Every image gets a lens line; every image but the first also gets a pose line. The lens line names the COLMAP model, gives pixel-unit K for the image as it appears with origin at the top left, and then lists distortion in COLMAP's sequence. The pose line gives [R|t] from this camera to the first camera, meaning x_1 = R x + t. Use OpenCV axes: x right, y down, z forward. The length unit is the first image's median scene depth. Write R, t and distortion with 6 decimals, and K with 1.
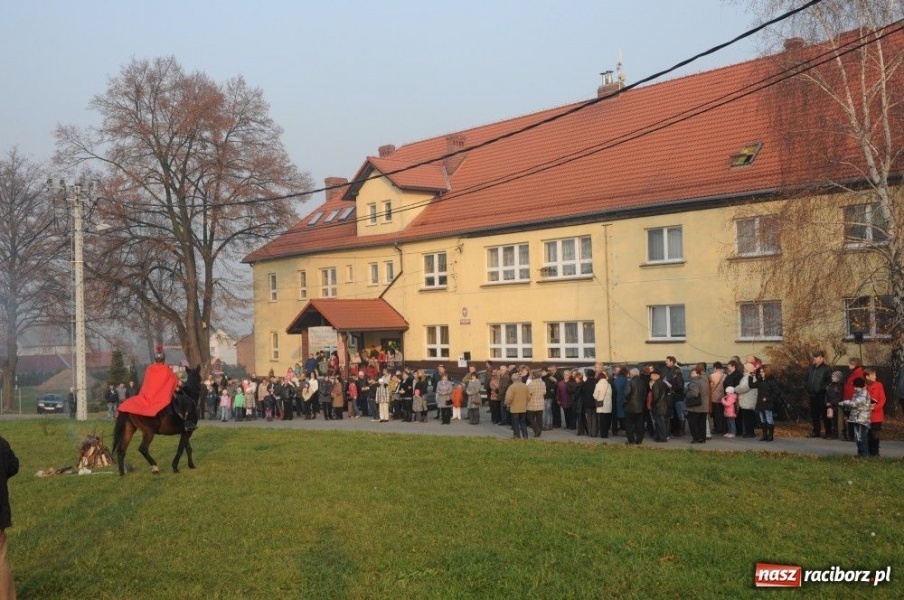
lens RADIAL K [[1044.3, 0, 452.0], [0, 1044.3, 300.0], [0, 0, 1]] dist [0.065942, 0.015847]
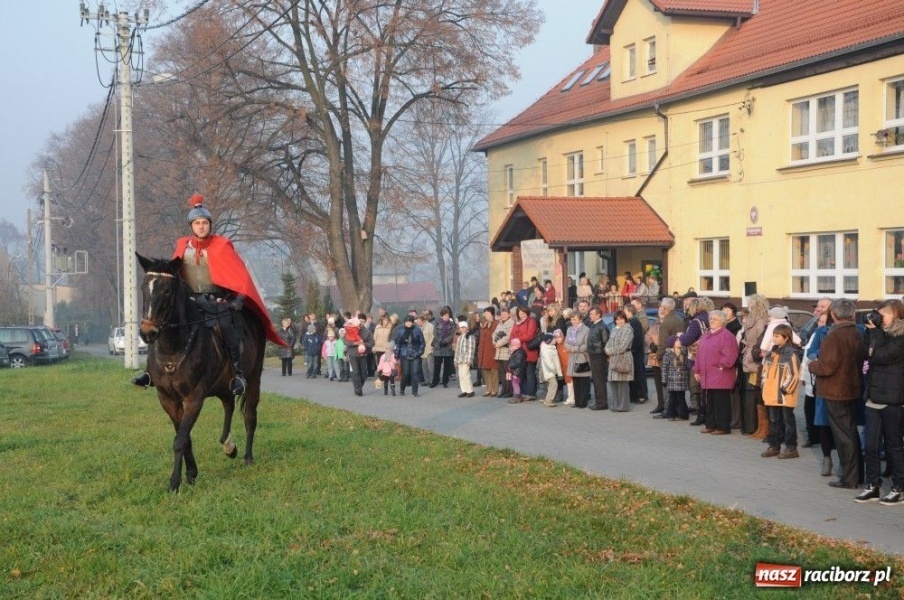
lens RADIAL K [[1274.1, 0, 452.0], [0, 1274.1, 300.0], [0, 0, 1]] dist [0.155924, 0.001863]
pose [[0.937548, 0.024763, -0.346974, 0.102185], [-0.004889, 0.998302, 0.058039, 0.017630], [0.347822, -0.052718, 0.936077, 0.248410]]
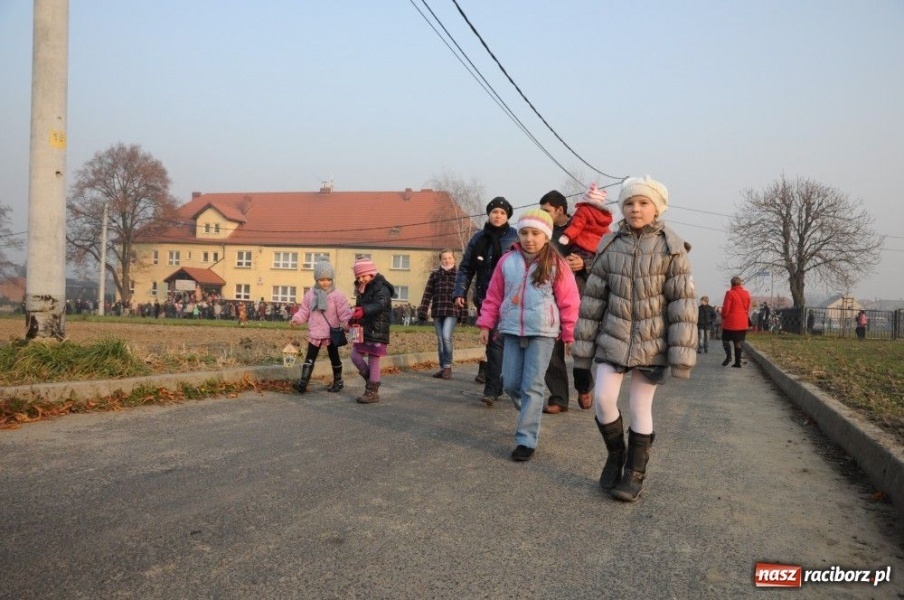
lens RADIAL K [[619.5, 0, 454.5], [0, 619.5, 310.5], [0, 0, 1]] dist [-0.123453, 0.088440]
pose [[0.829902, 0.064106, 0.554213, -0.352220], [-0.088204, 0.995959, 0.016877, 0.018084], [-0.550892, -0.062890, 0.832204, -0.313639]]
